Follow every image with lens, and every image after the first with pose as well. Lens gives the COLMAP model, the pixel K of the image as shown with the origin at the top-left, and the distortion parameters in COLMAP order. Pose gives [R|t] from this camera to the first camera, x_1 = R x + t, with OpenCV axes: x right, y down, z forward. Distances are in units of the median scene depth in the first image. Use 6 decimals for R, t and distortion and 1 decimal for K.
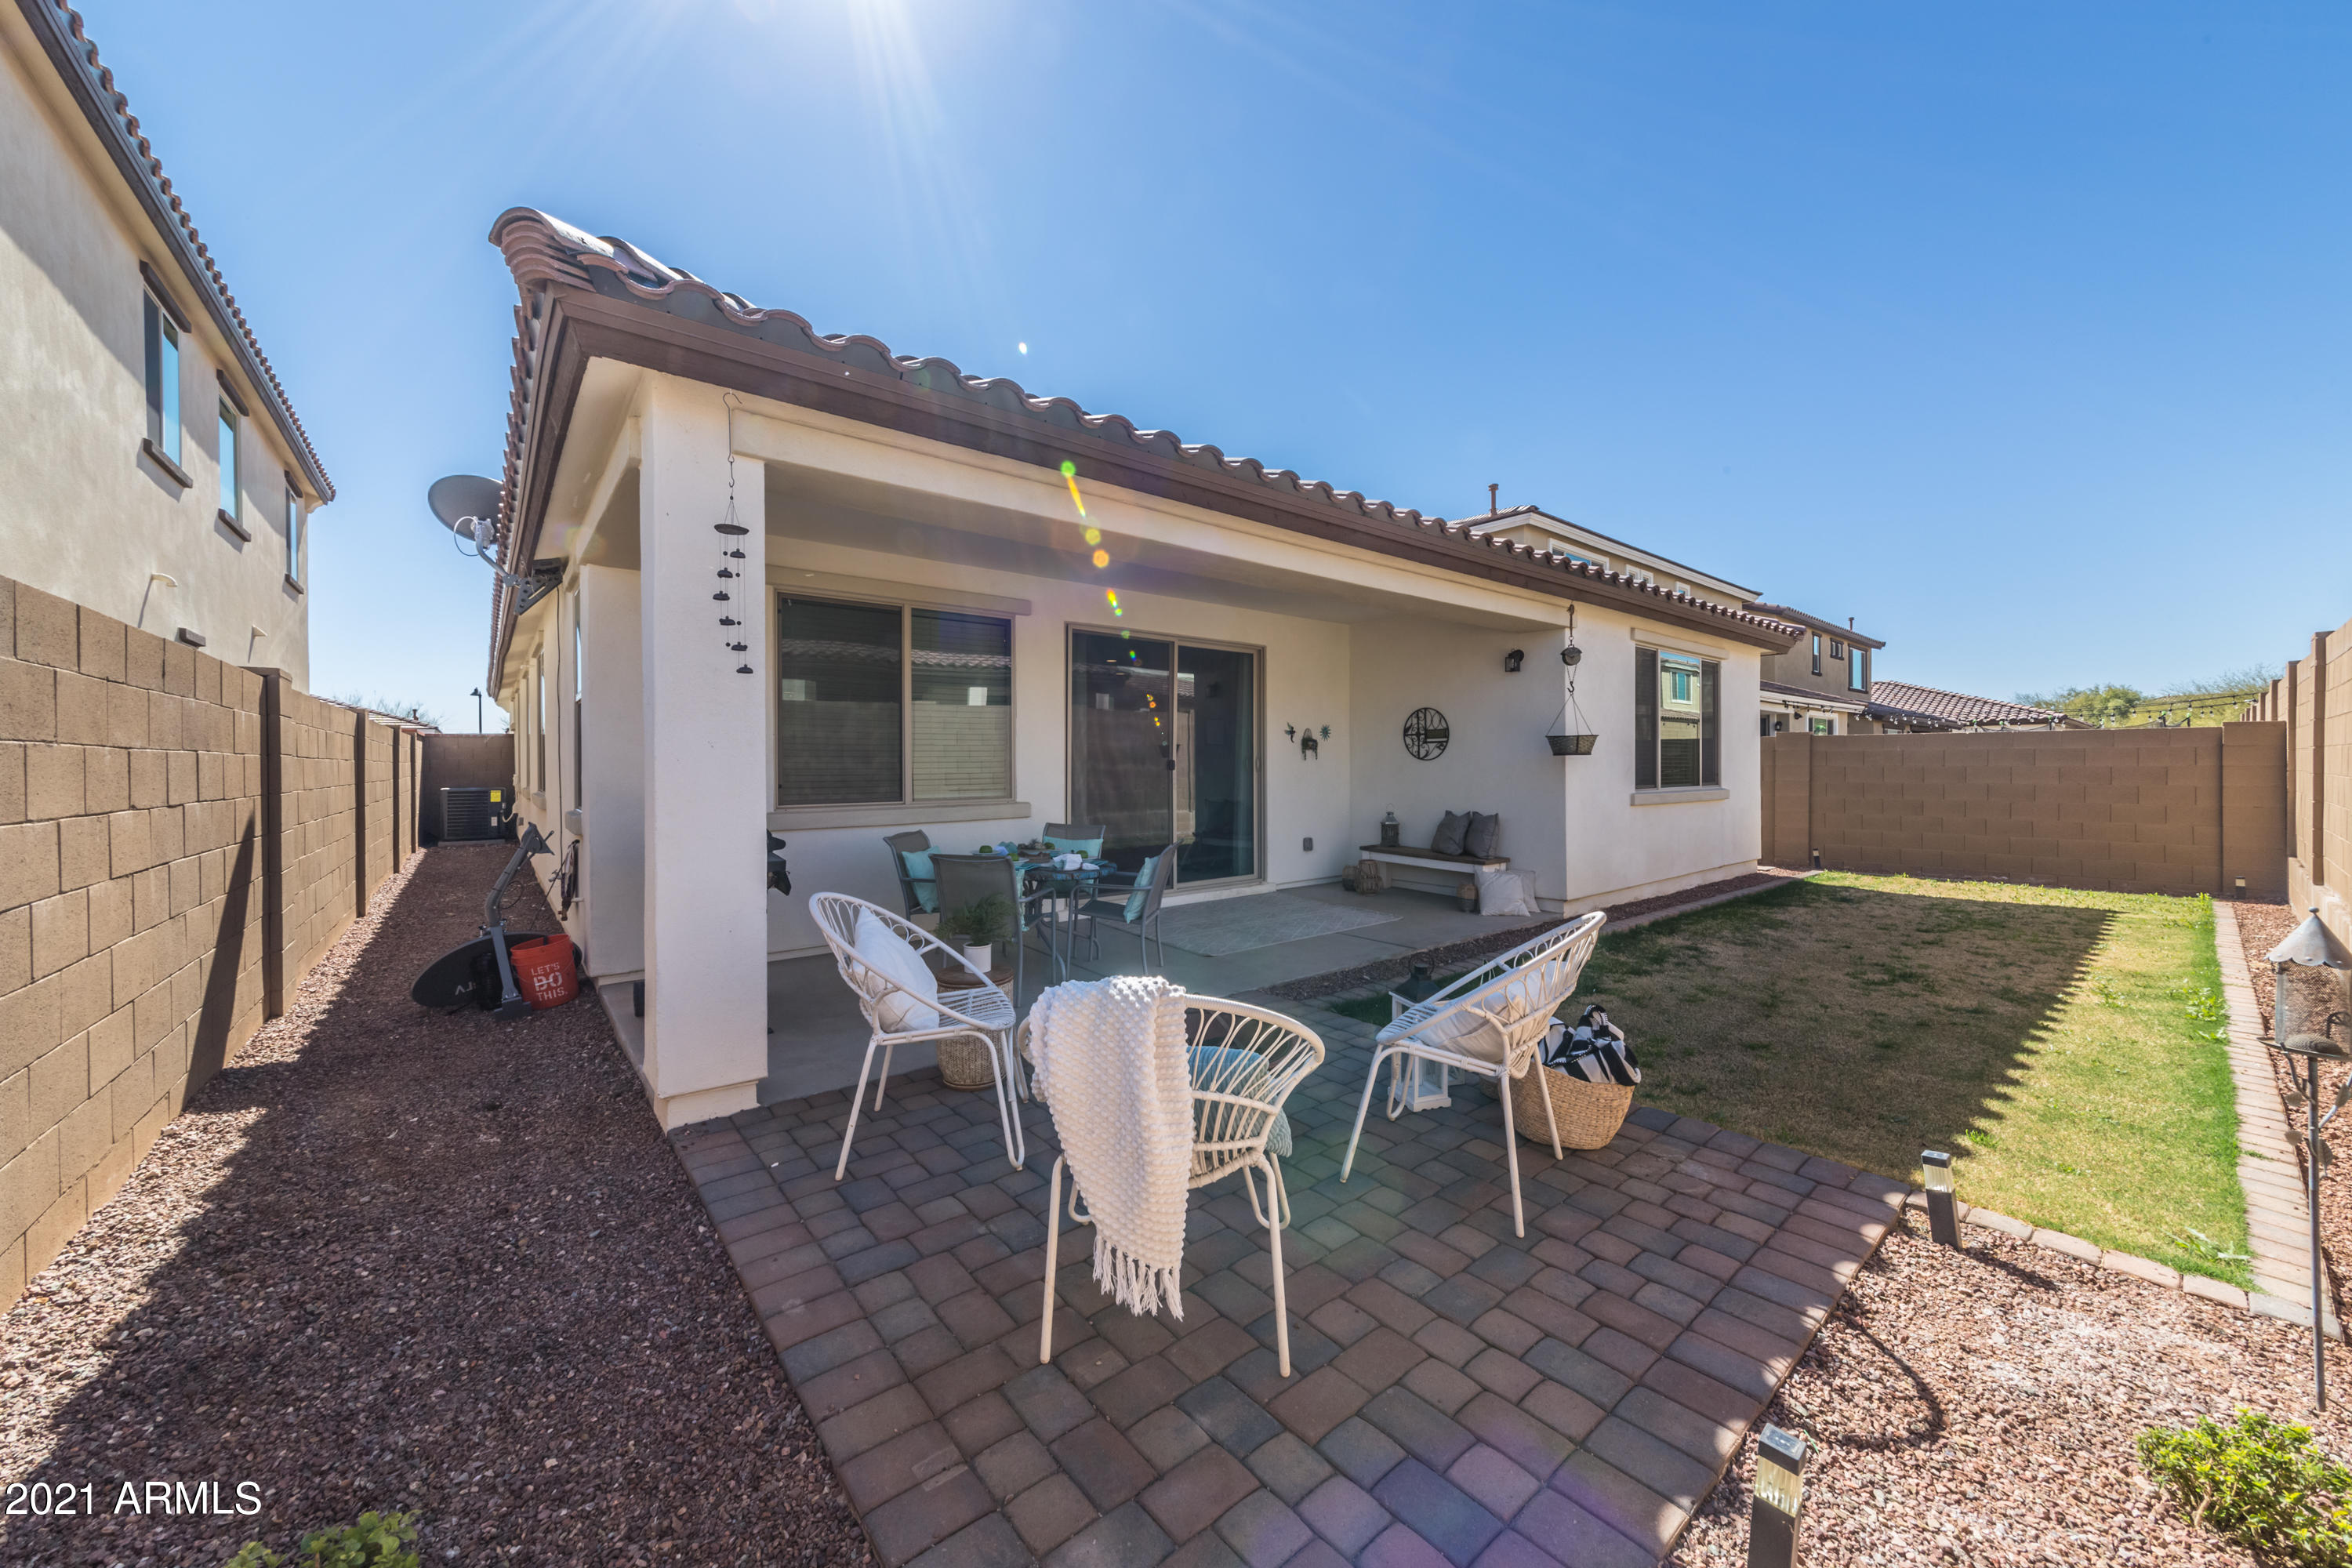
lens RADIAL K [[838.9, 0, 1171.3], [0, 838.9, 770.2], [0, 0, 1]] dist [-0.010584, 0.004351]
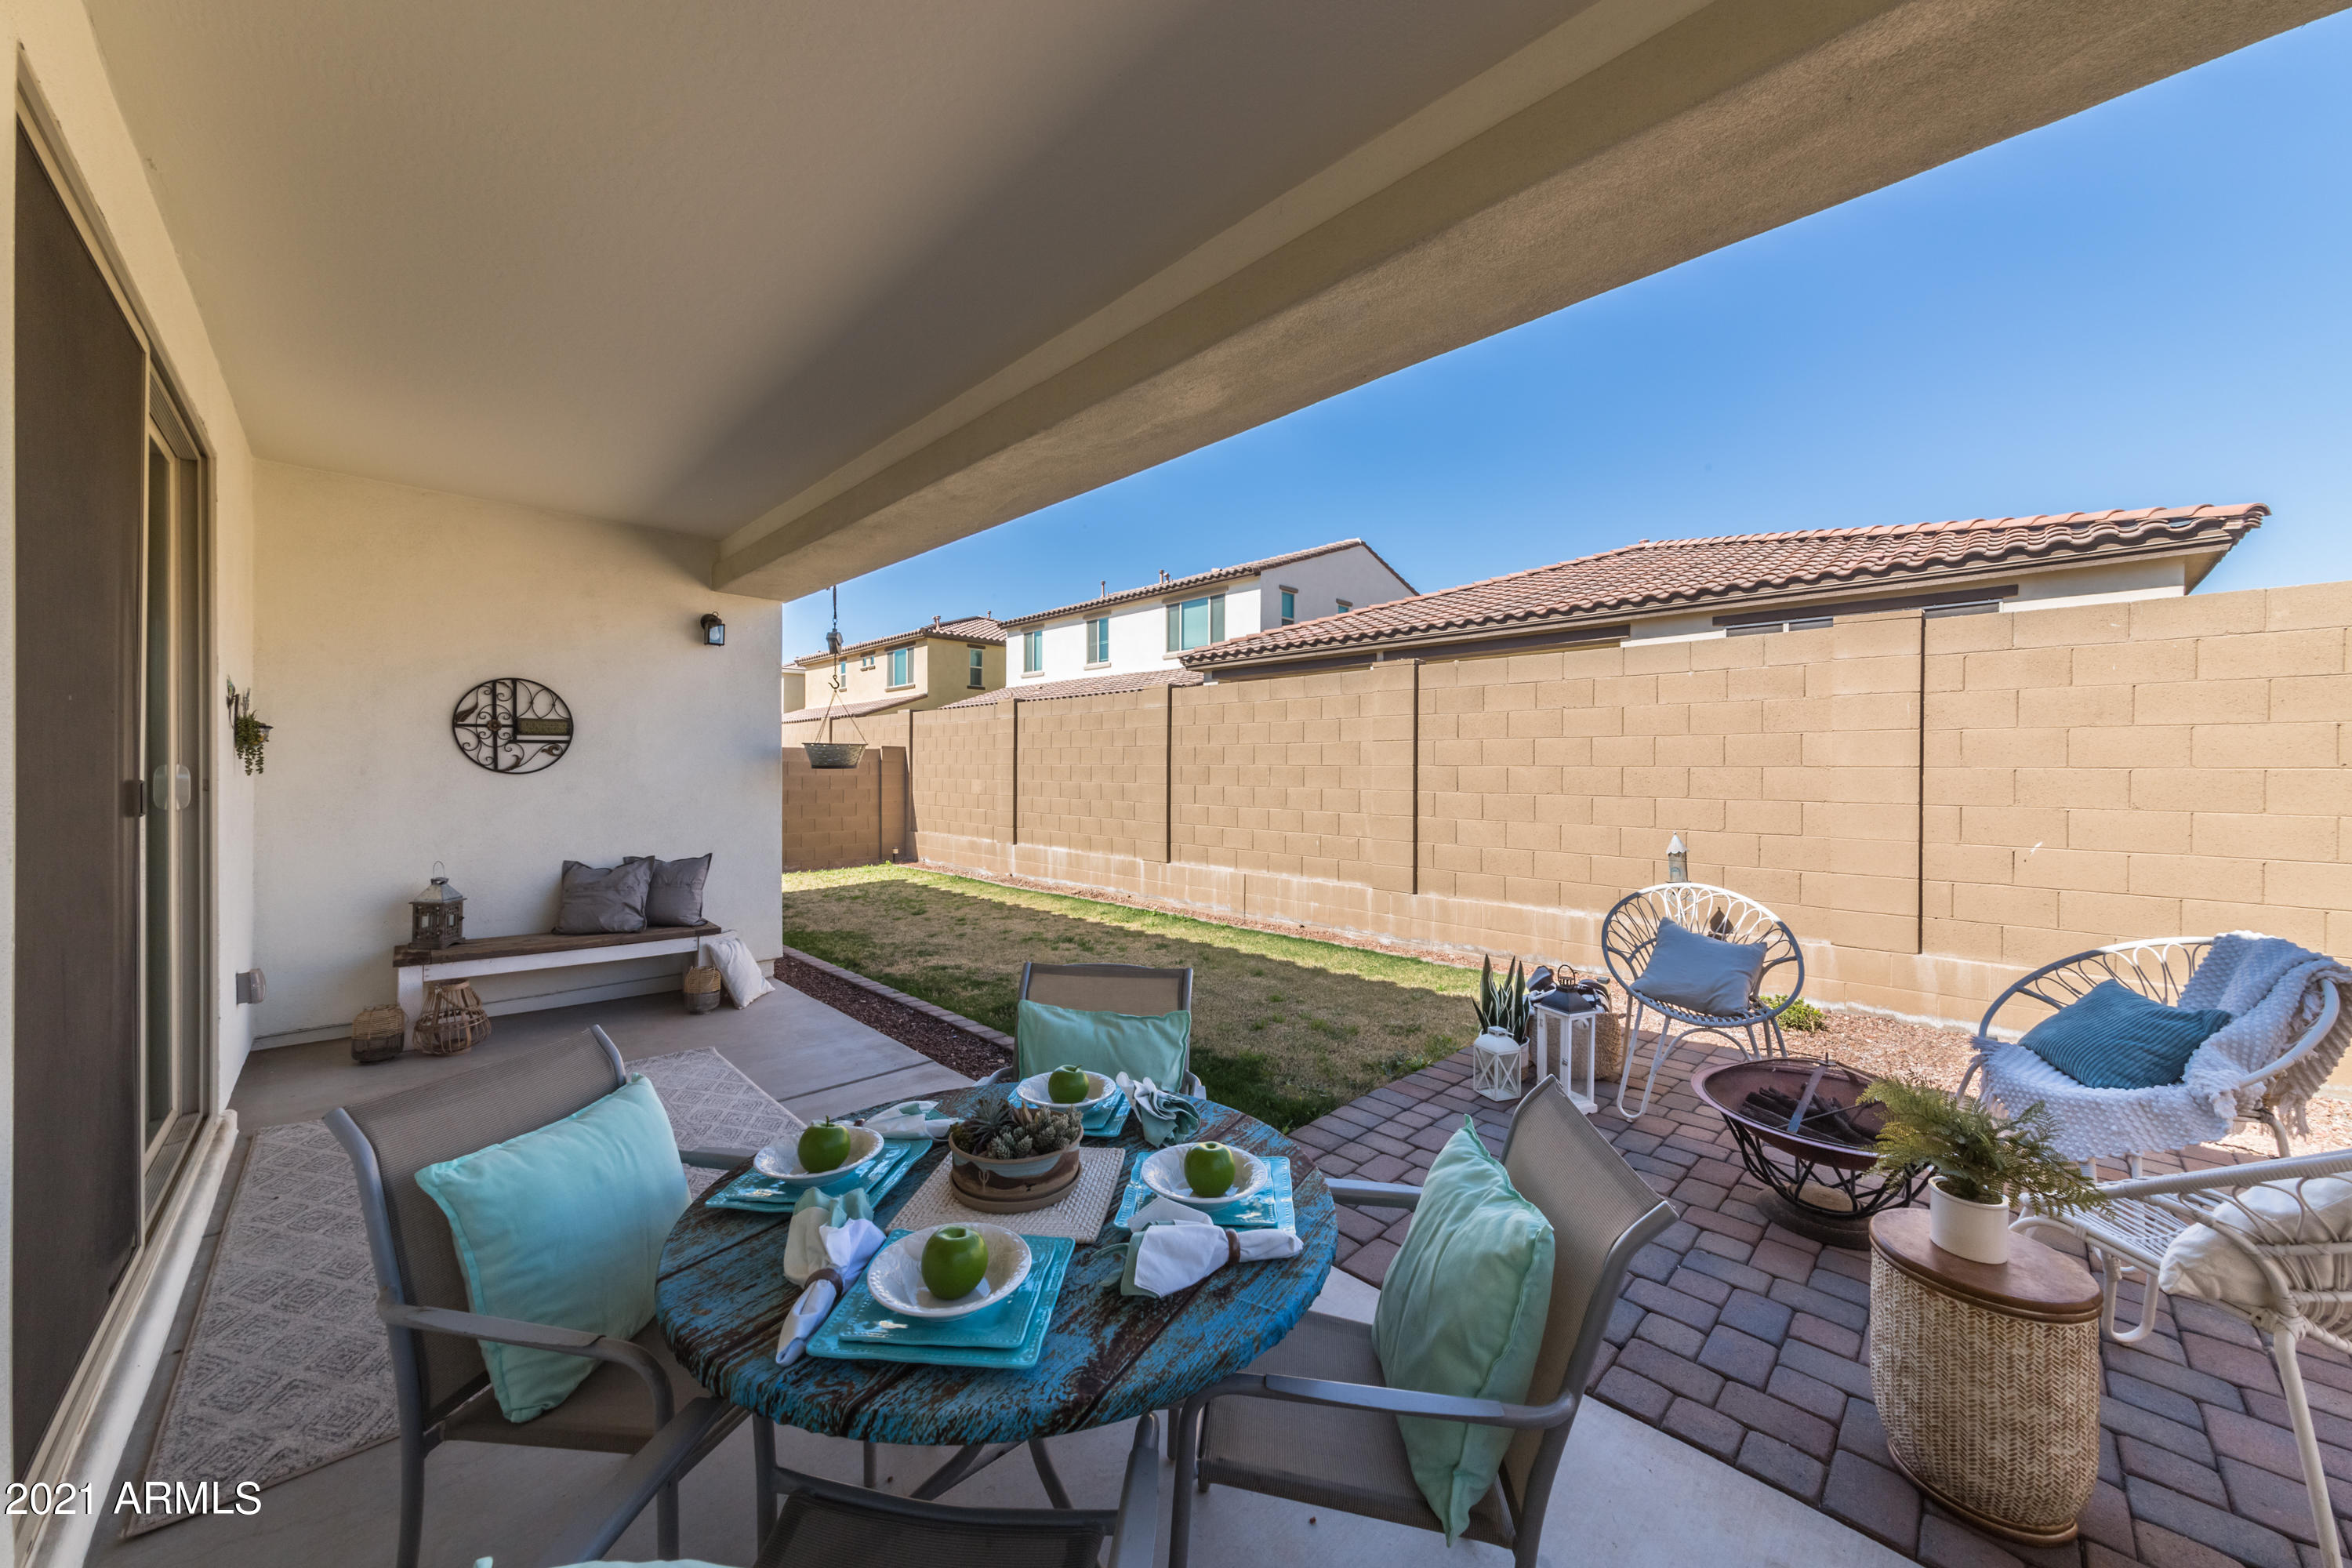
lens RADIAL K [[838.9, 0, 1171.5], [0, 838.9, 773.0], [0, 0, 1]] dist [-0.010584, 0.004351]
pose [[-0.081222, -0.004127, 0.996687, -0.276692], [0.008729, 0.999950, 0.004851, -0.011536], [-0.996658, 0.009094, -0.081182, 0.616131]]
